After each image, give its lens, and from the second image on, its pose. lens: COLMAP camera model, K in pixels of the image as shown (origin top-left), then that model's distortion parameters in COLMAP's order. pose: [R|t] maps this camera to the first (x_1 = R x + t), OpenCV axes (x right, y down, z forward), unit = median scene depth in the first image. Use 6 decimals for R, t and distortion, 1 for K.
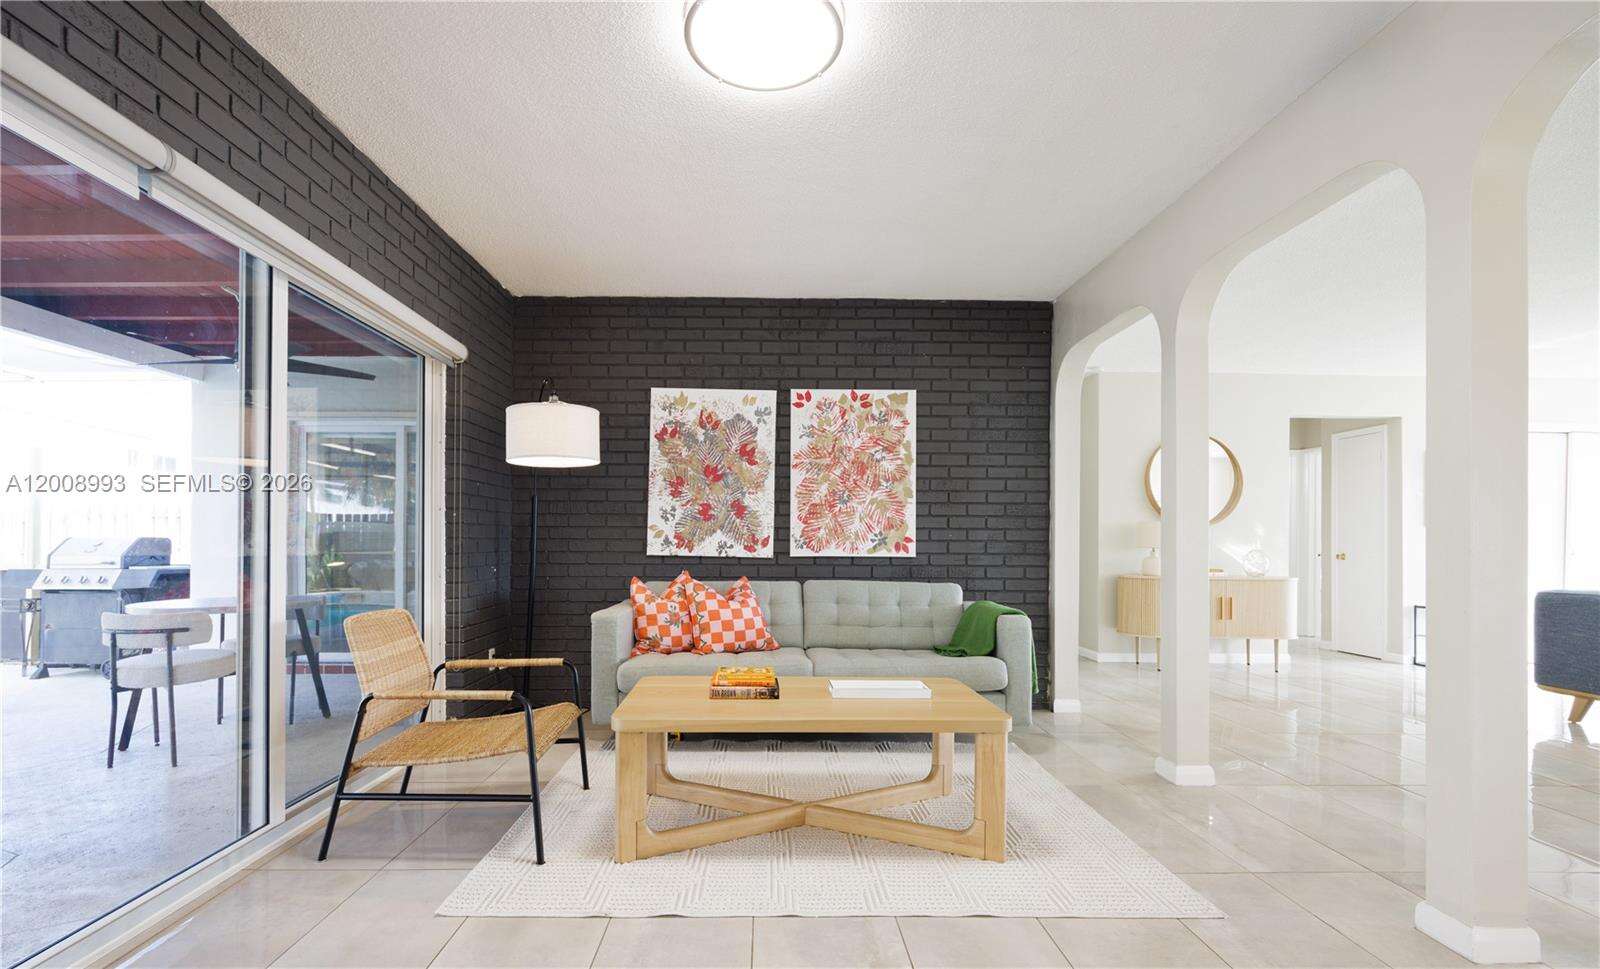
lens RADIAL K [[679.4, 0, 778.4], [0, 679.4, 534.6], [0, 0, 1]] dist [-0.000779, -0.000096]
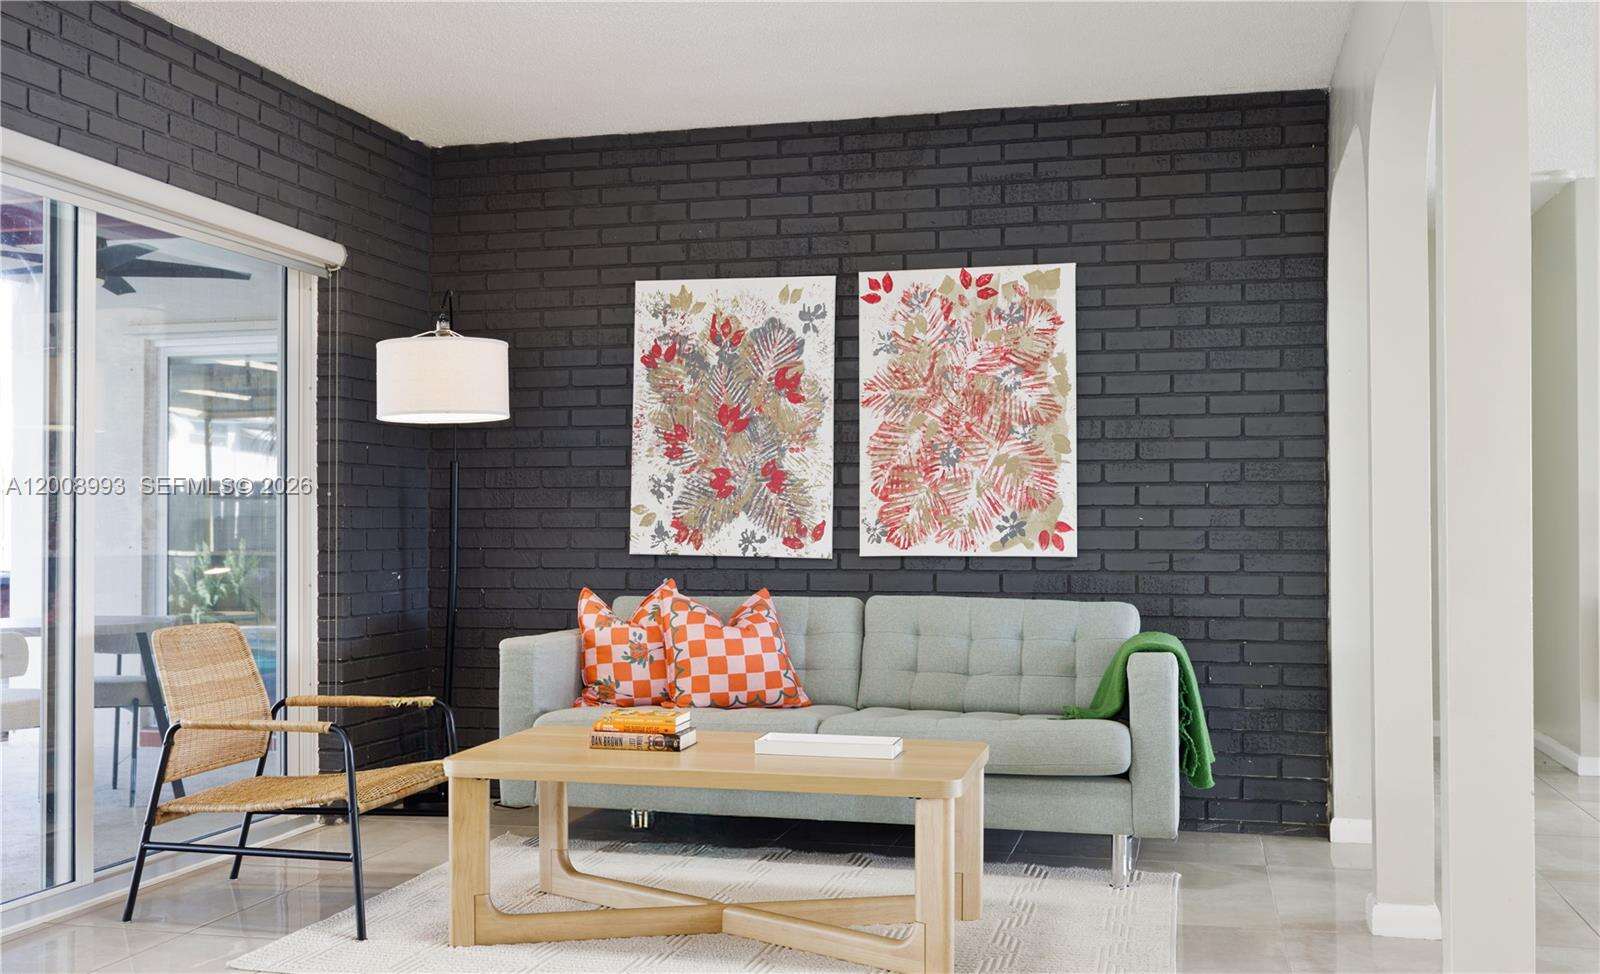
lens RADIAL K [[1580.0, 0, 800.0], [0, 1580.0, 487.0], [0, 0, 1]] dist [-0.000650, 0.001304]
pose [[0.966647, -0.012263, -0.255820, 0.318252], [0.008434, 0.999835, -0.016057, -0.006074], [0.255975, 0.013364, 0.966591, -0.337761]]
